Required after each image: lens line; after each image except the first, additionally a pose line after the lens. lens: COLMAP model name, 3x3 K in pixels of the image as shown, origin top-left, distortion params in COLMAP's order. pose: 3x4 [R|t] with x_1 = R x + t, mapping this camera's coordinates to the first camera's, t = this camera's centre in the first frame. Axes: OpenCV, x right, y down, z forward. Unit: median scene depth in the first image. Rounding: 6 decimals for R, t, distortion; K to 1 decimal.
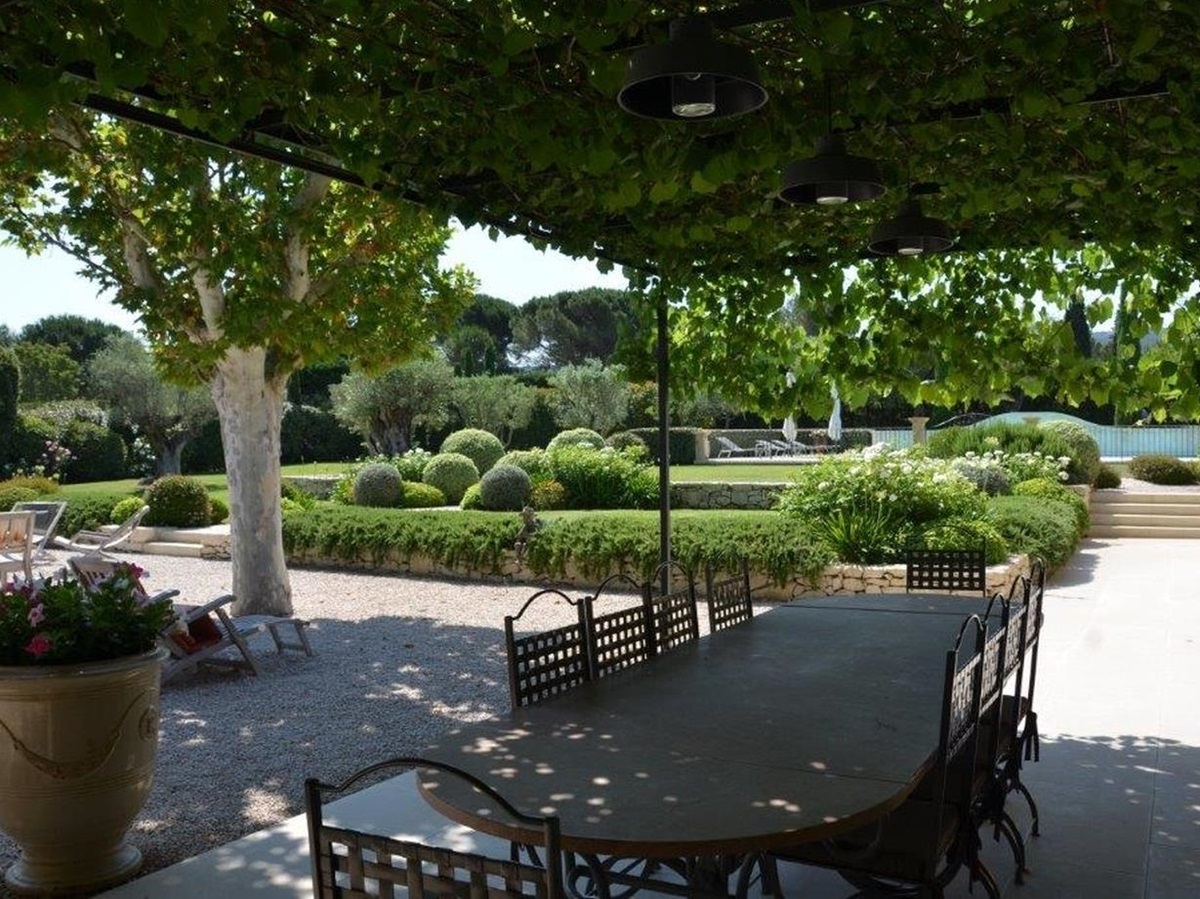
lens RADIAL K [[1077.3, 0, 600.0], [0, 1077.3, 449.5], [0, 0, 1]] dist [-0.146467, 0.003359]
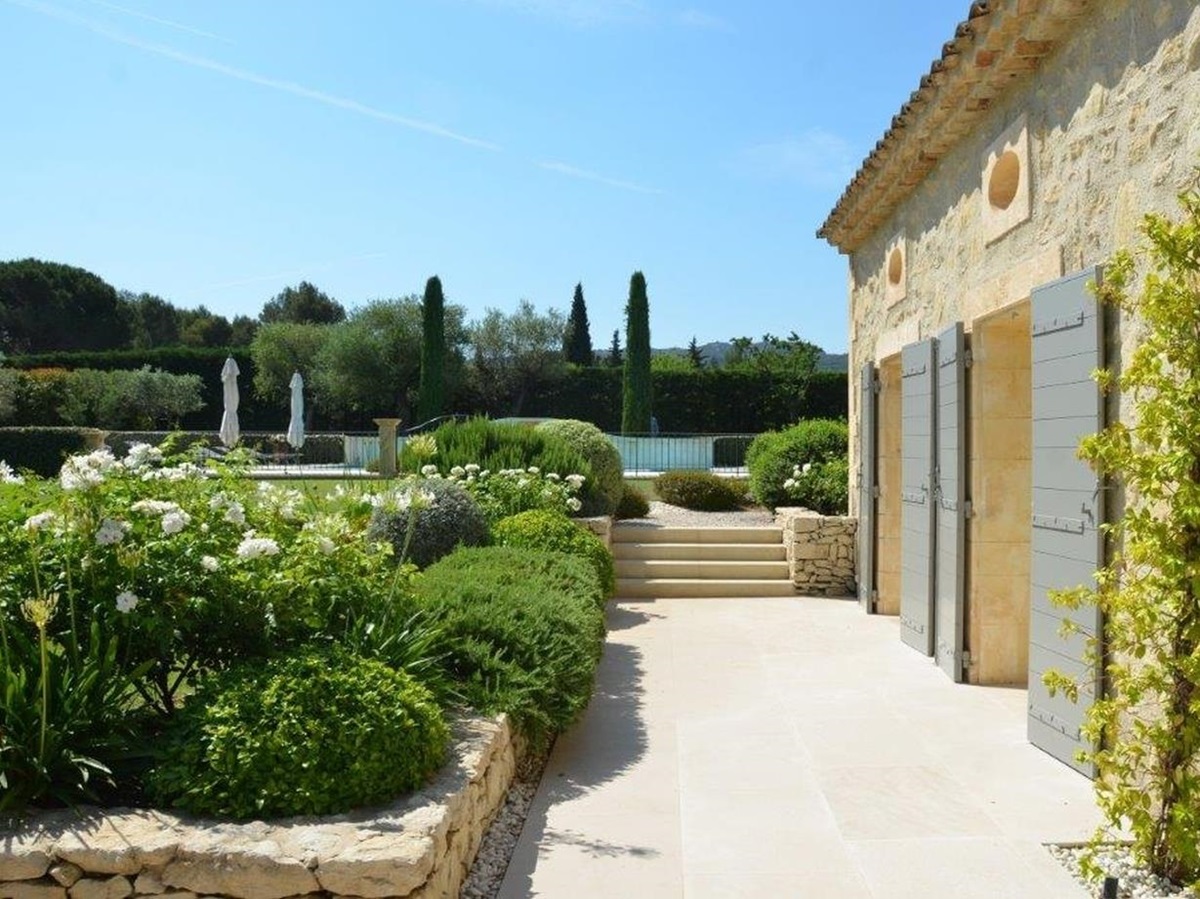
lens RADIAL K [[971.6, 0, 600.0], [0, 971.6, 449.5], [0, 0, 1]] dist [-0.114716, 0.054937]
pose [[0.896837, 0.012299, 0.442191, 0.194858], [-0.008180, 0.999904, -0.011220, -0.001754], [-0.442286, 0.006445, 0.896851, 0.460945]]
